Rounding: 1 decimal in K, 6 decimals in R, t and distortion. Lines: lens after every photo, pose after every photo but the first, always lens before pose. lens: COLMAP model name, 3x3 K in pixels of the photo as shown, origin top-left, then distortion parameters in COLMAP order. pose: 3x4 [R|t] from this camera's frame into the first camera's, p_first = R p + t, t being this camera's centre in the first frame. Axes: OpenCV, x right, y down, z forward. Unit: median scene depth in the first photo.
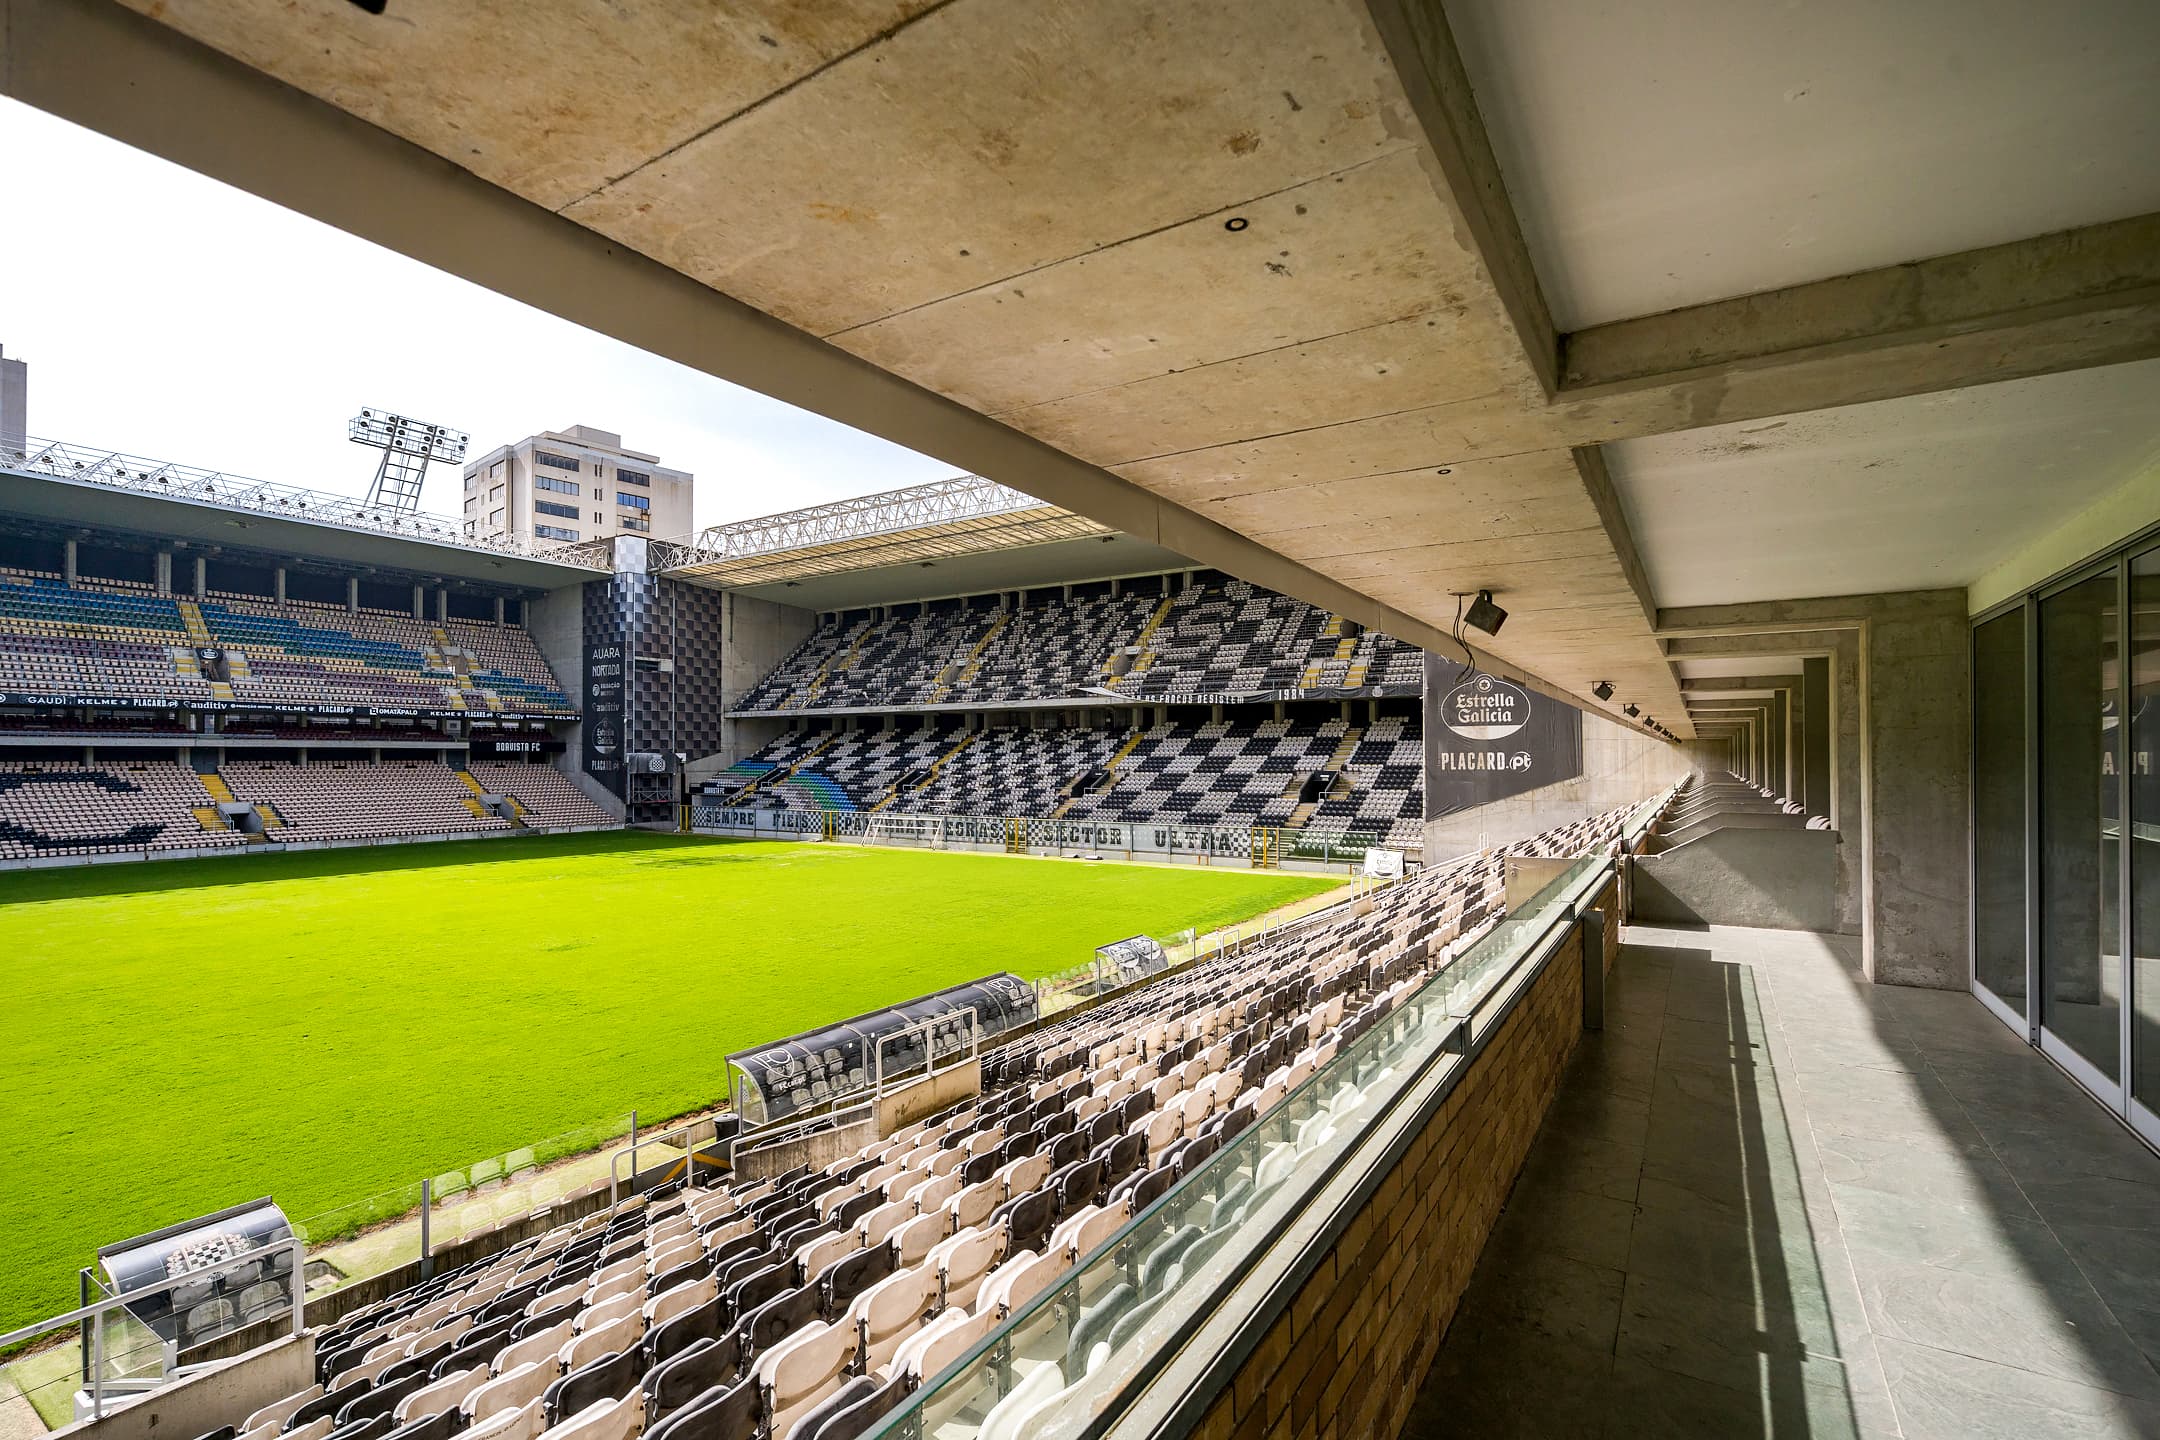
lens RADIAL K [[980.0, 0, 1070.8], [0, 980.0, 772.2], [0, 0, 1]] dist [-0.009586, 0.000698]
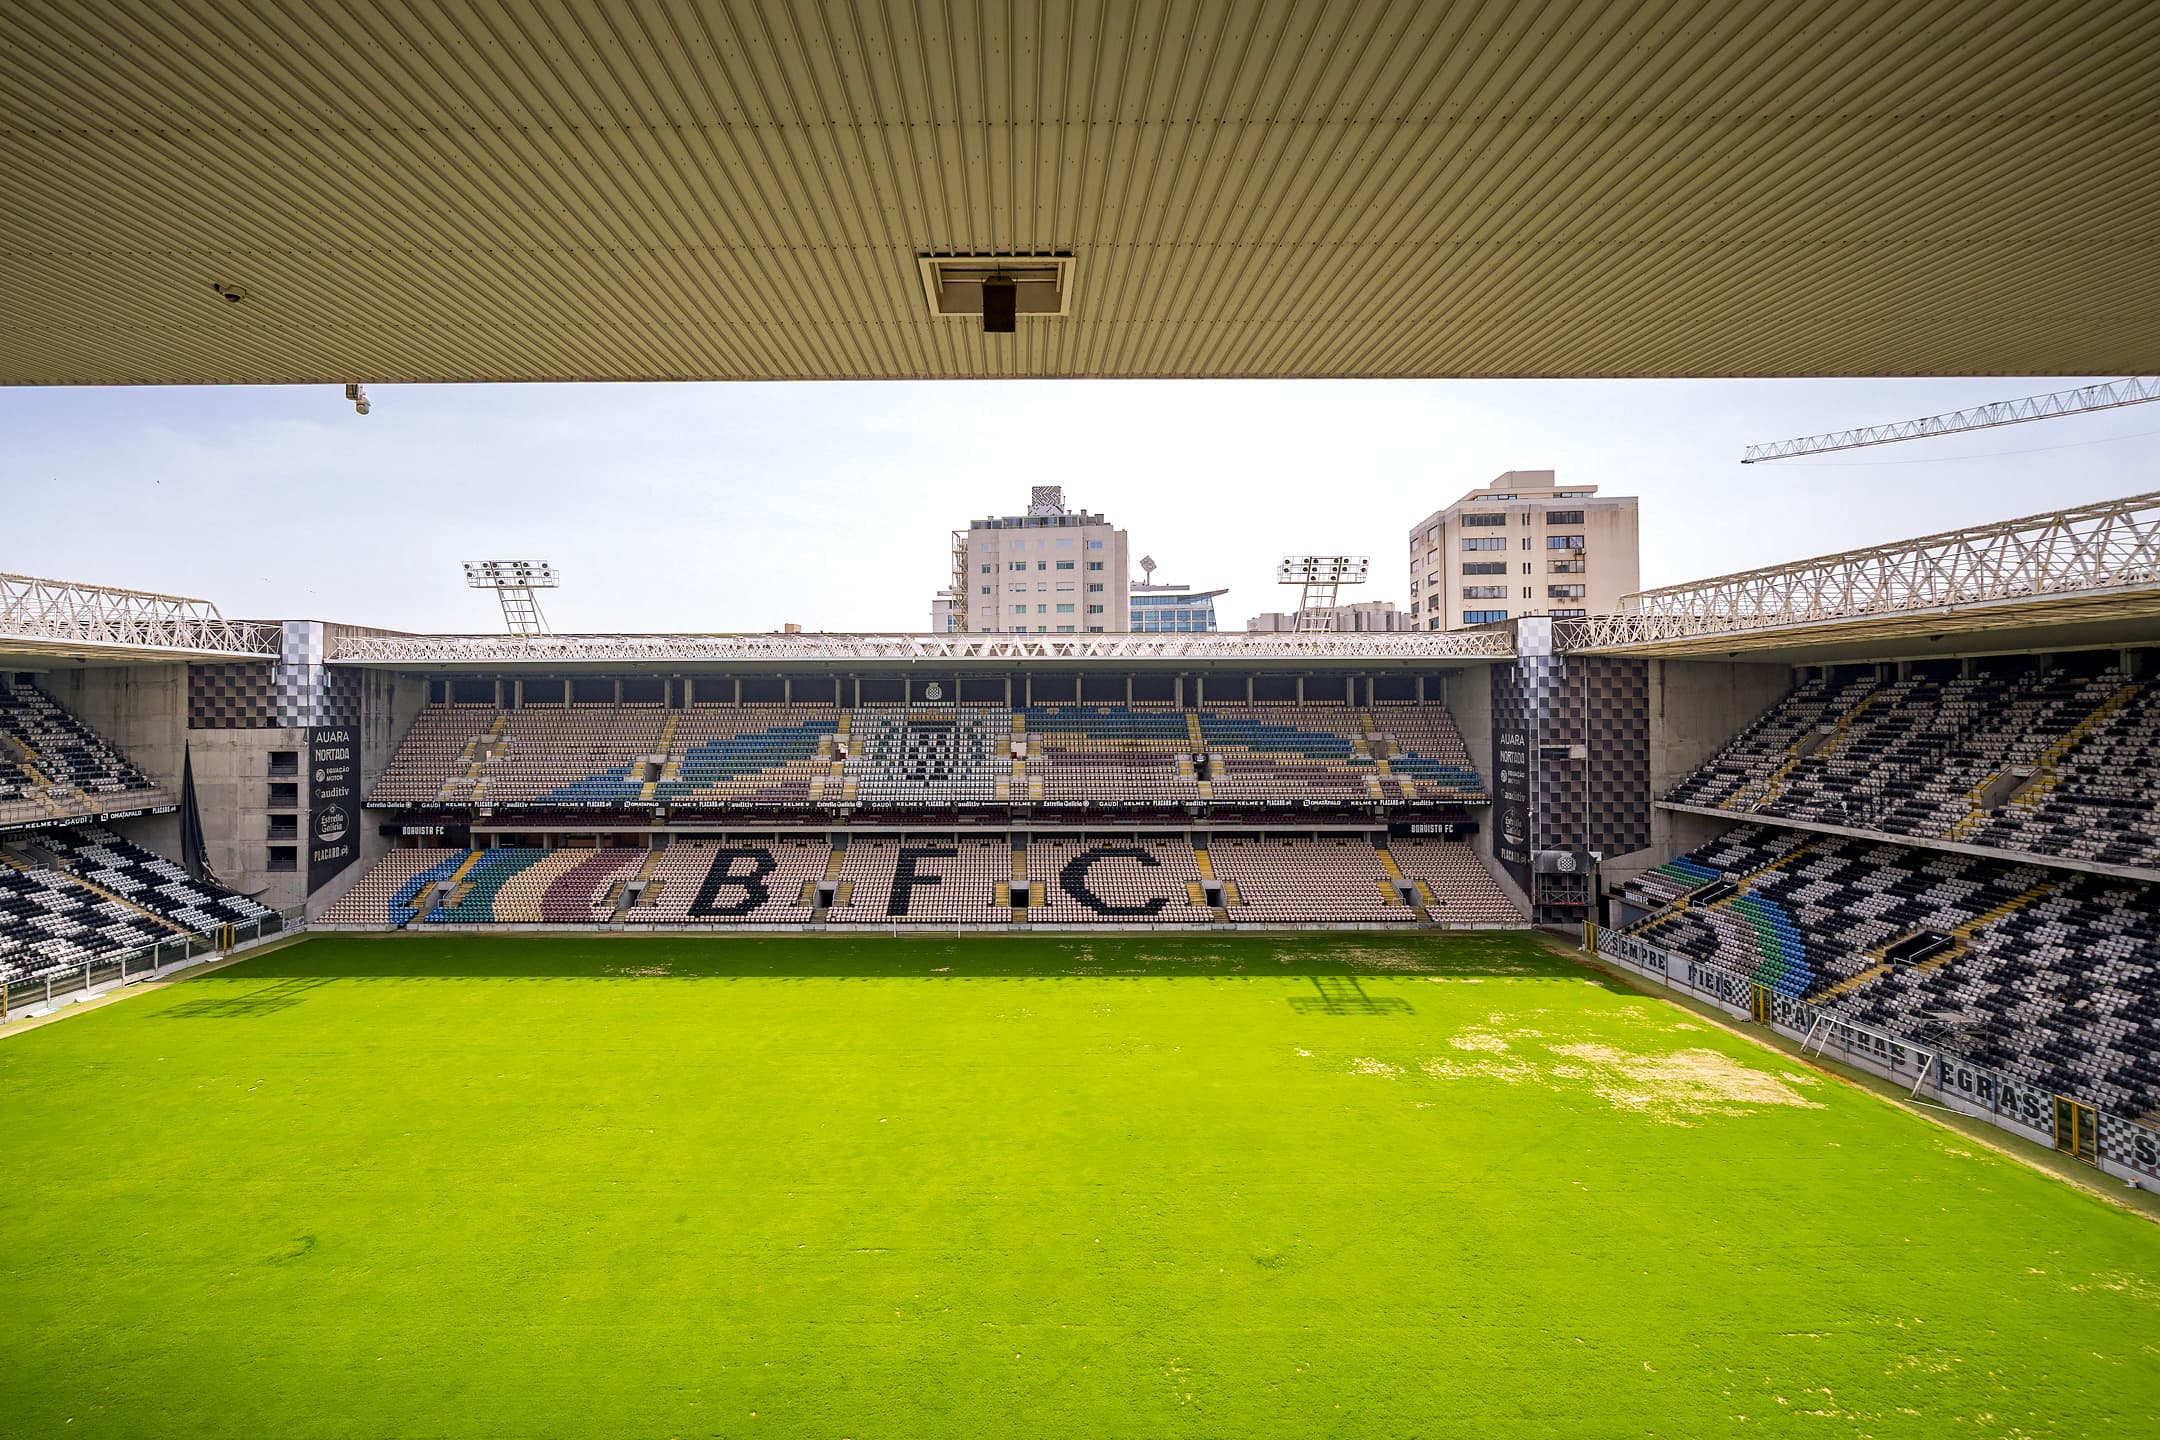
lens RADIAL K [[994.1, 0, 1018.5], [0, 994.1, 690.1], [0, 0, 1]] dist [0.000148, -0.000778]
pose [[0.526630, -0.019586, -0.849869, 0.105192], [0.009307, 0.999807, -0.017274, -0.166597], [0.850044, 0.001187, 0.526711, 0.078505]]
